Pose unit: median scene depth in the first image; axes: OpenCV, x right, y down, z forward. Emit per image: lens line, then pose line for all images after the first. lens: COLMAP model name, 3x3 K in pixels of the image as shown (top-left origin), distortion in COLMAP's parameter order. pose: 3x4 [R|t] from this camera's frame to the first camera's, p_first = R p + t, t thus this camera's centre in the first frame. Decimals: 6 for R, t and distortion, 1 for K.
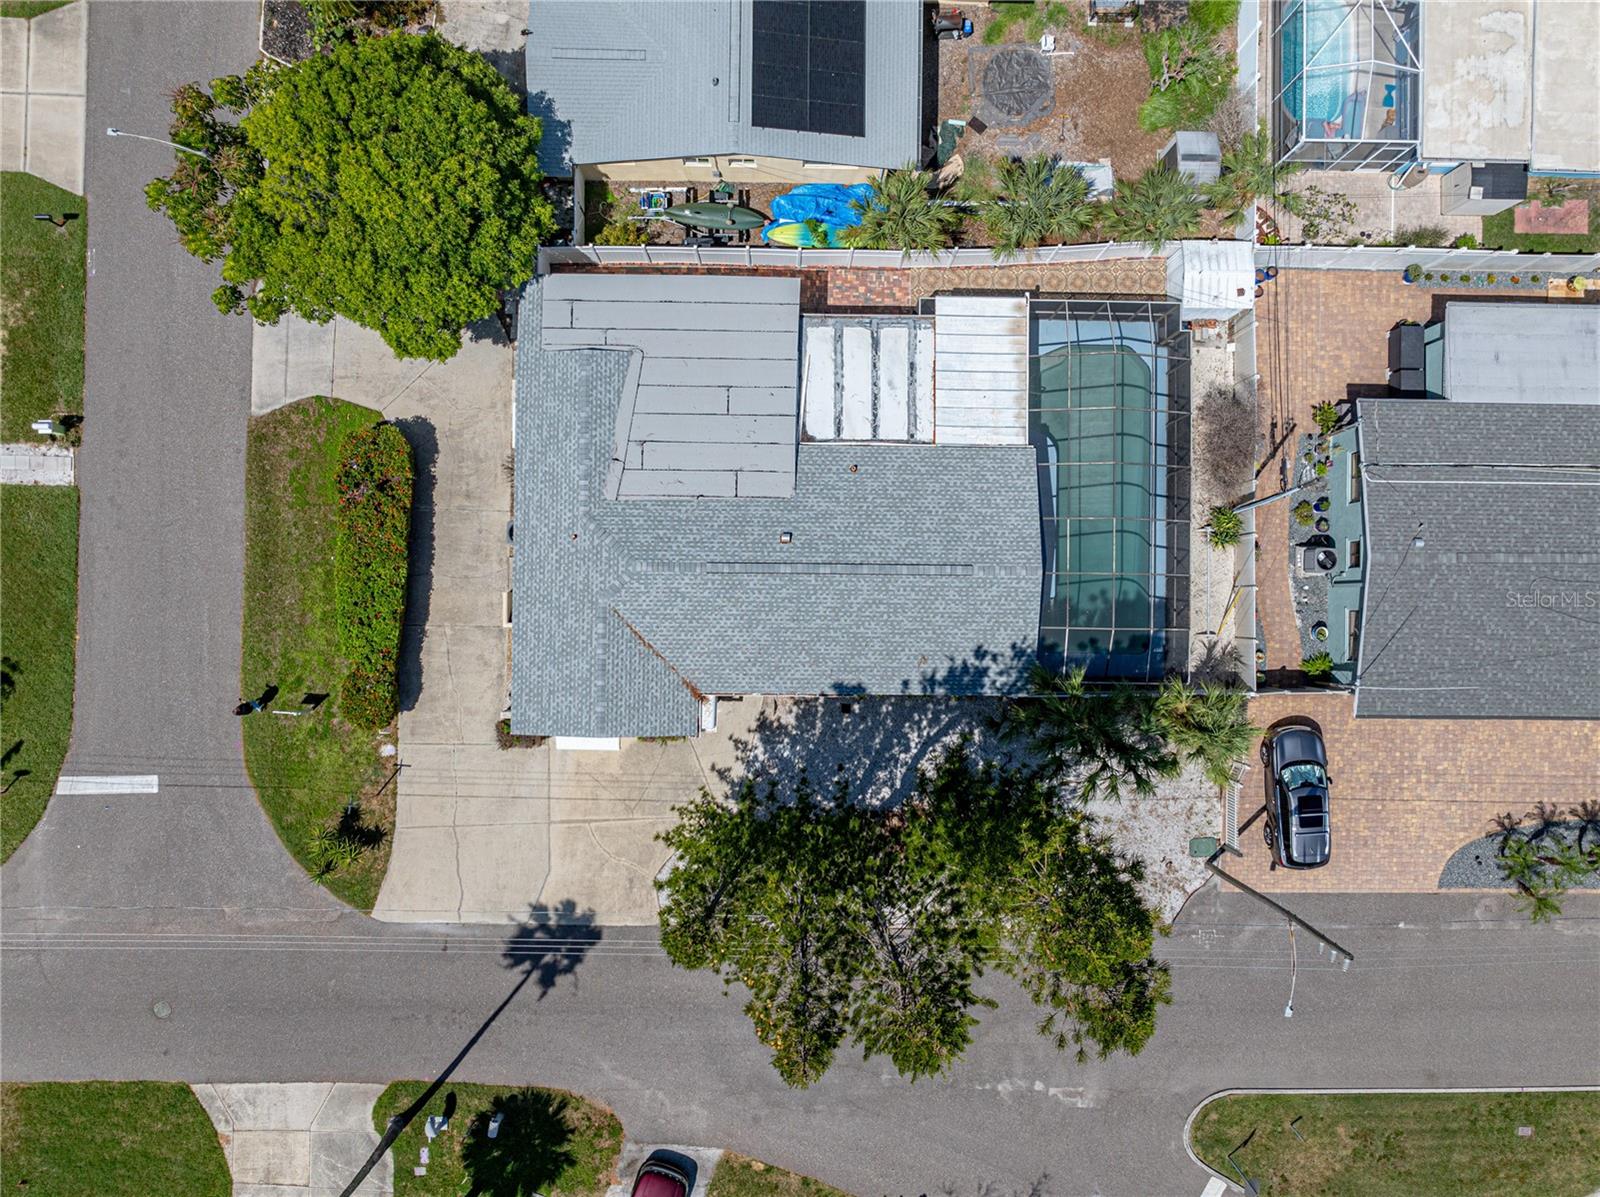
lens RADIAL K [[1138.0, 0, 801.0], [0, 1138.0, 594.4], [0, 0, 1]] dist [-0.019089, 0.008124]
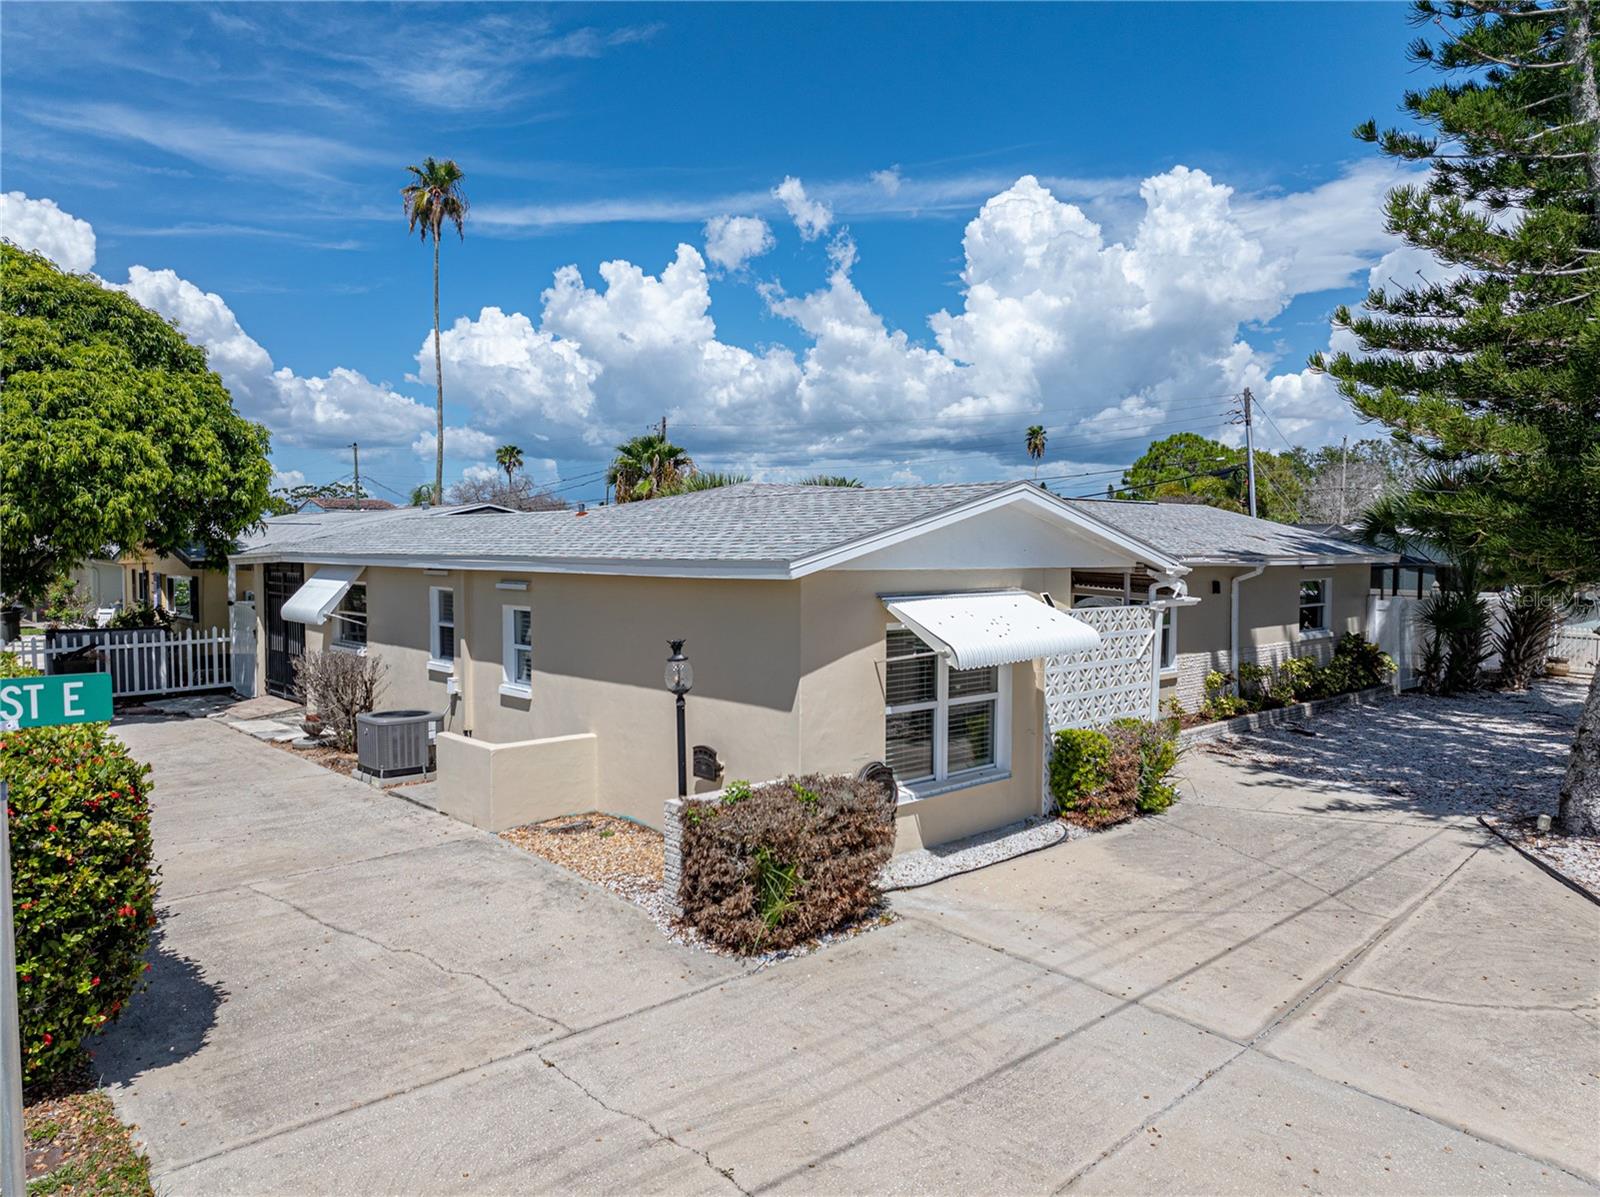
lens RADIAL K [[1138.0, 0, 806.2], [0, 1138.0, 596.1], [0, 0, 1]] dist [-0.019089, 0.008124]
pose [[0.726475, -0.042705, 0.685865, -0.389572], [0.687152, 0.034217, -0.725707, 0.280190], [0.007522, 0.998502, 0.054203, 0.930290]]
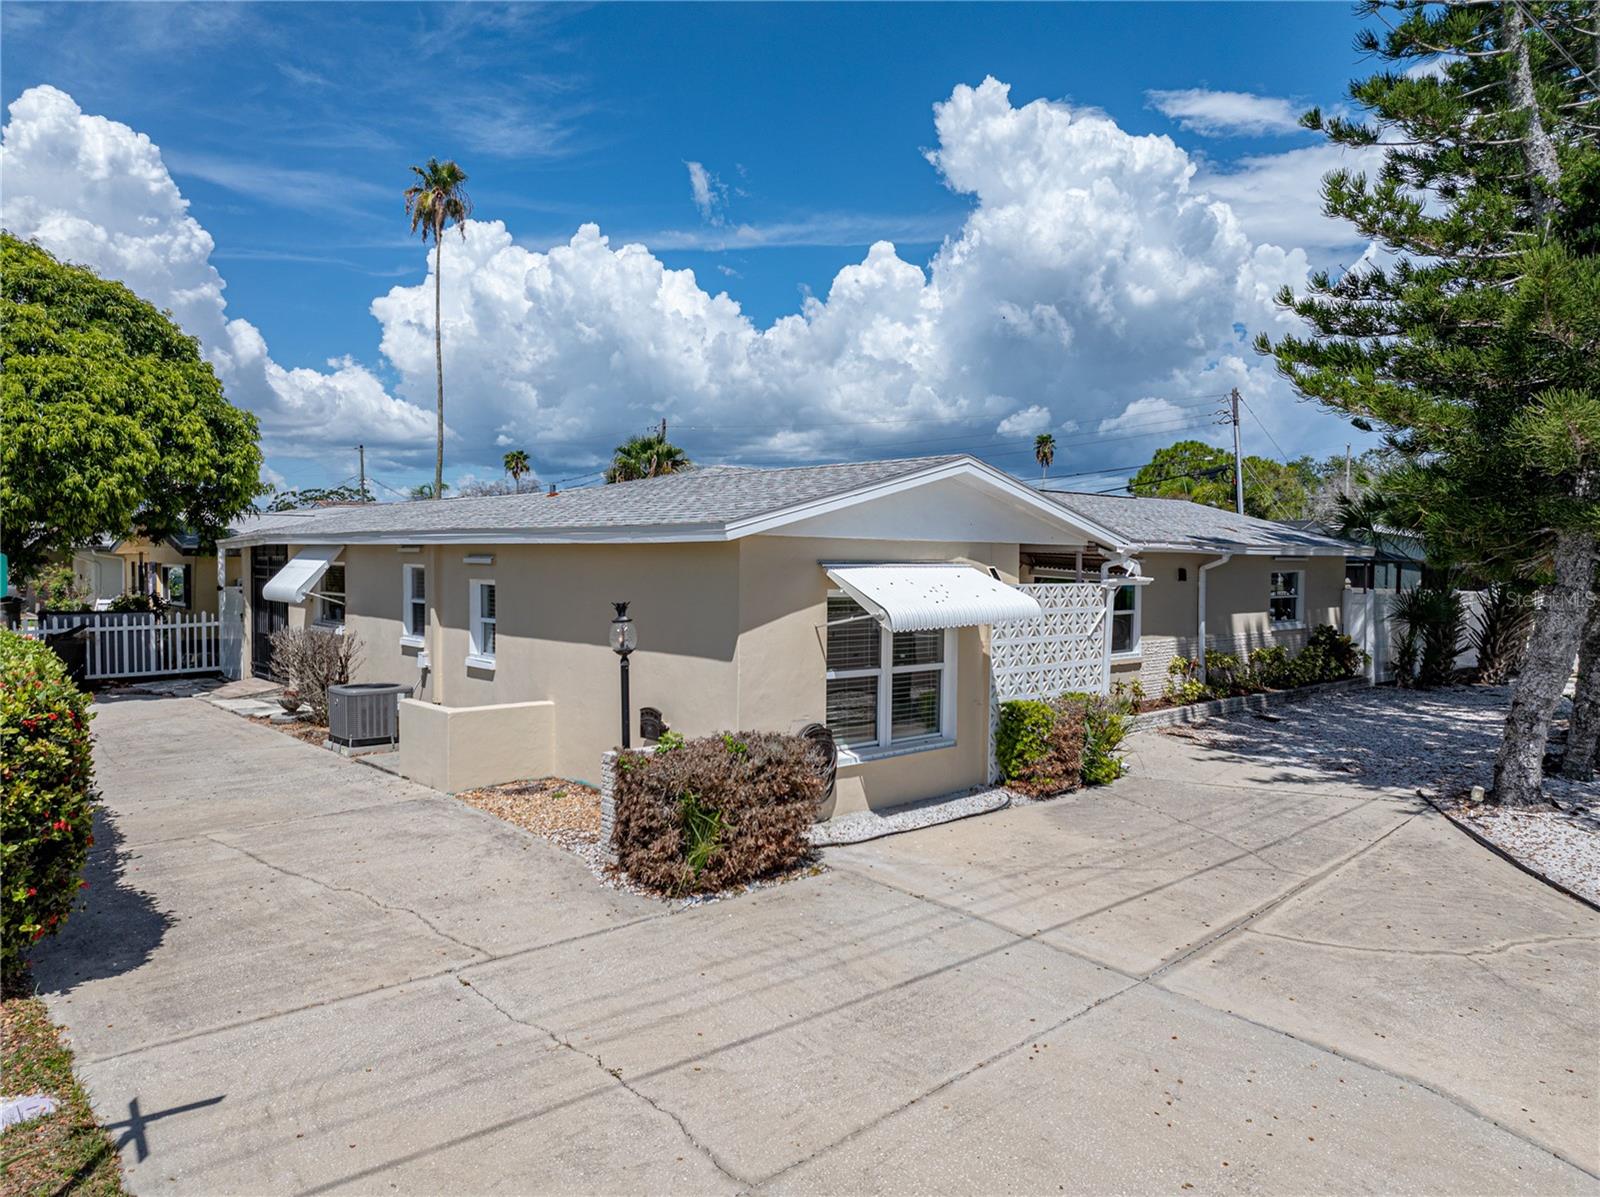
lens RADIAL K [[1138.0, 0, 802.7], [0, 1138.0, 596.7], [0, 0, 1]] dist [-0.019089, 0.008124]
pose [[0.734678, -0.032284, 0.677647, -0.384174], [0.678415, 0.033686, -0.733906, 0.296774], [0.000867, 0.998911, 0.046651, 0.939766]]
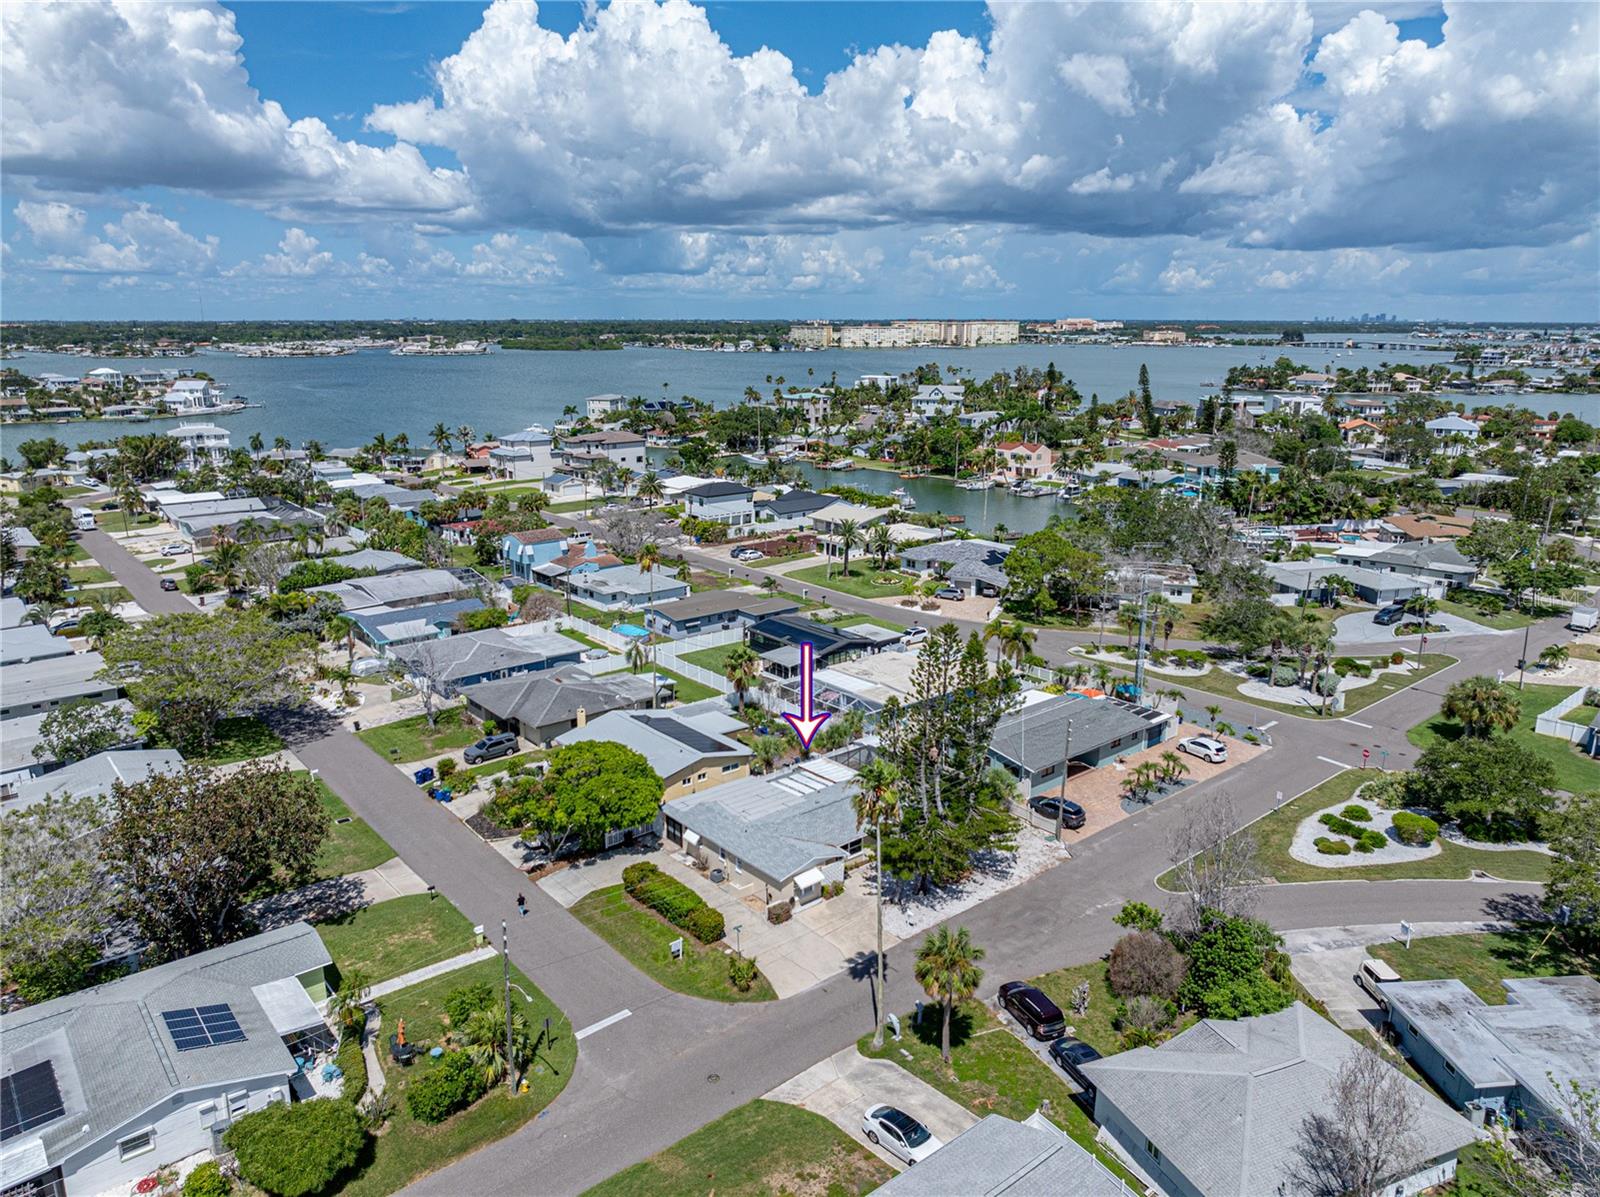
lens RADIAL K [[1138.0, 0, 801.5], [0, 1138.0, 589.0], [0, 0, 1]] dist [-0.019089, 0.008124]
pose [[0.754898, -0.161359, 0.635682, -1.334924], [0.655841, 0.187435, -0.731260, 1.430625], [-0.001154, 0.968933, 0.247321, -0.009703]]
